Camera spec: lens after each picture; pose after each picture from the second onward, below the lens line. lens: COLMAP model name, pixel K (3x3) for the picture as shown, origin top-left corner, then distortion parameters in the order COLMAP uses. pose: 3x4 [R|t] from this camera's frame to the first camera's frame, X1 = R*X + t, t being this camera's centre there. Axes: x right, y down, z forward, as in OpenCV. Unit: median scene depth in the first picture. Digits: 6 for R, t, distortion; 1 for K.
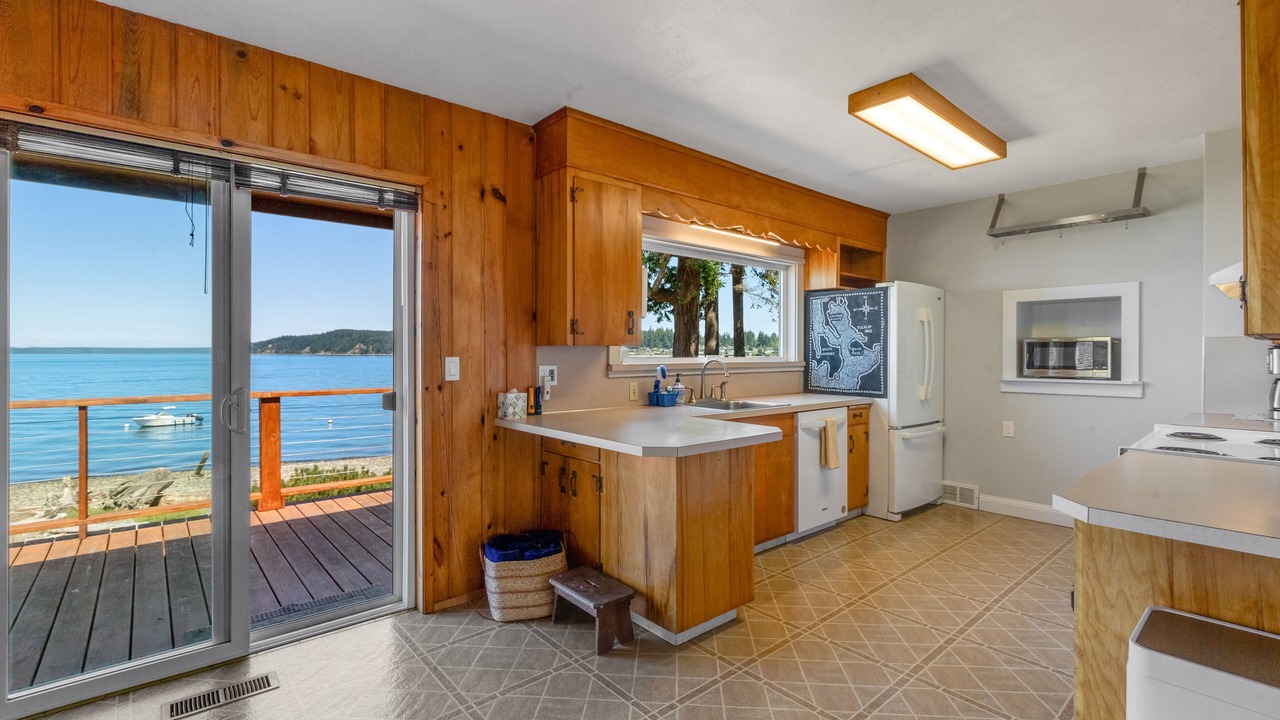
lens RADIAL K [[570.9, 0, 638.6], [0, 570.9, 351.8], [0, 0, 1]] dist [0.013791, -0.000265]
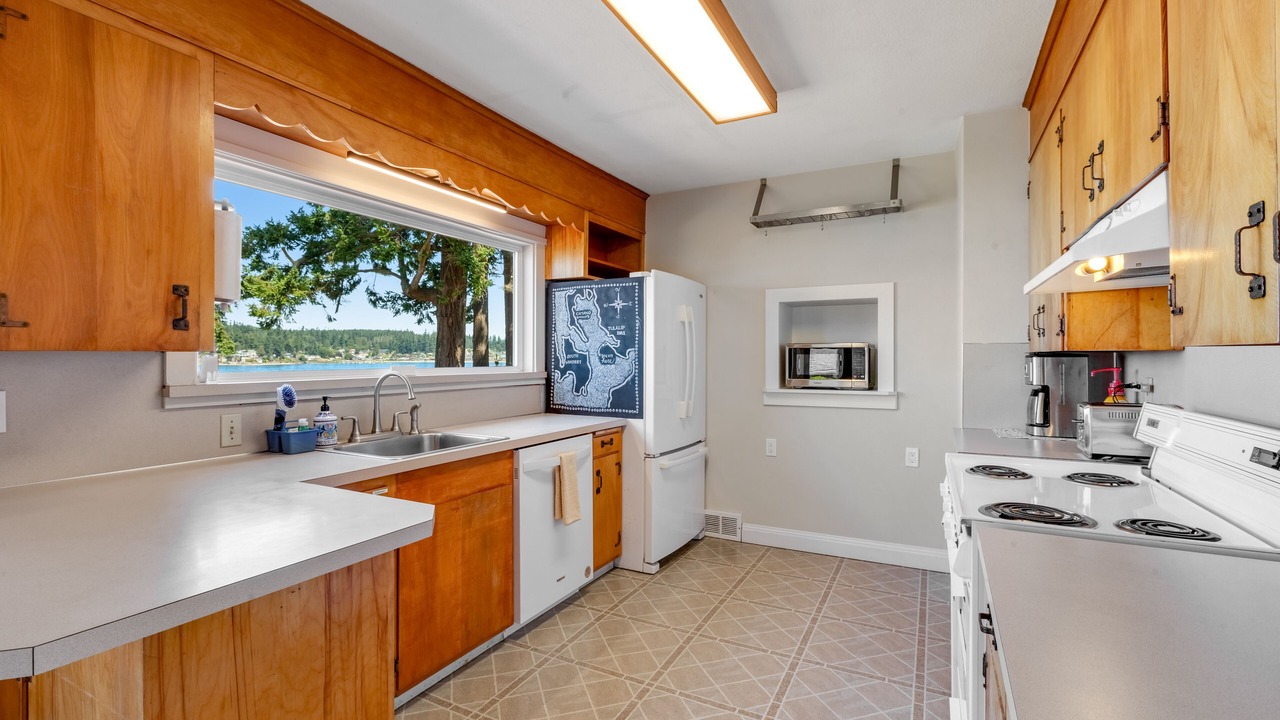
lens RADIAL K [[570.9, 0, 631.1], [0, 570.9, 357.0], [0, 0, 1]] dist [0.013791, -0.000265]
pose [[0.934421, -0.001007, 0.356169, 0.147897], [0.000938, 0.999999, 0.000368, -0.004174], [-0.356169, -0.000010, 0.934421, 0.288351]]
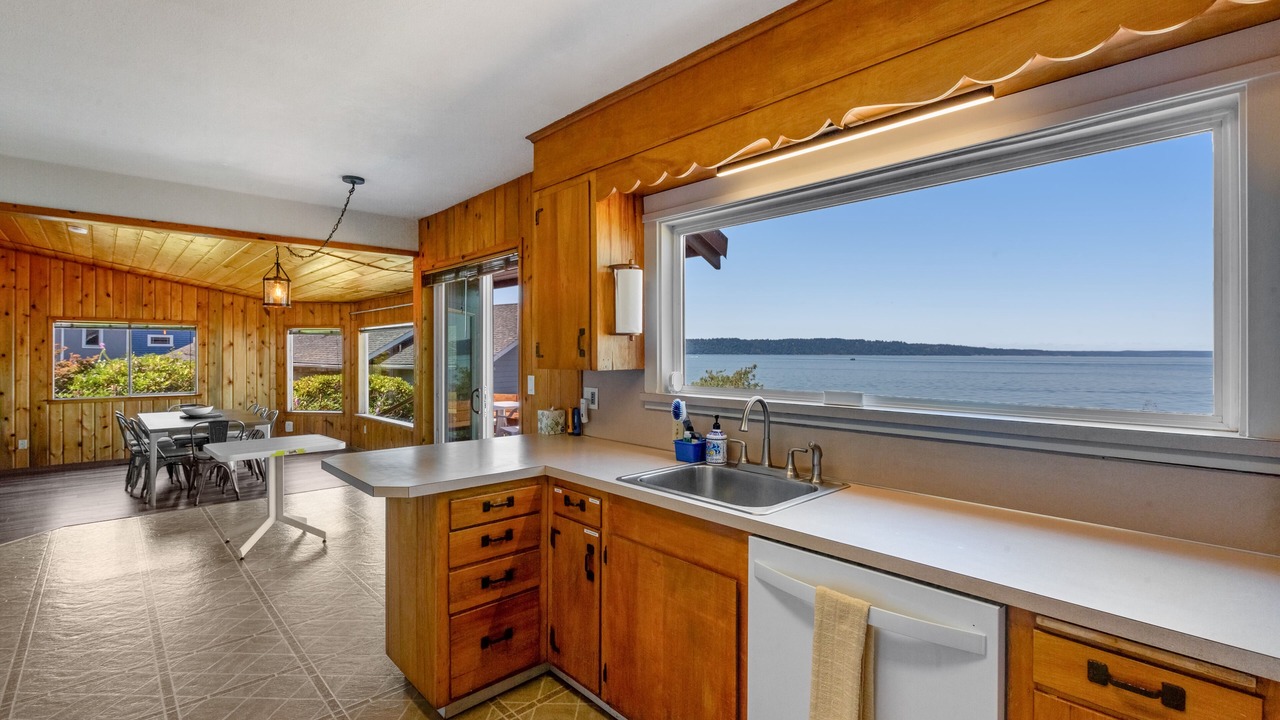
lens RADIAL K [[570.9, 0, 637.2], [0, 570.9, 353.8], [0, 0, 1]] dist [0.013791, -0.000265]
pose [[0.043444, 0.000615, -0.999056, 0.656116], [-0.002617, 0.999996, 0.000502, -0.027809], [0.999052, 0.002593, 0.043446, 0.832526]]
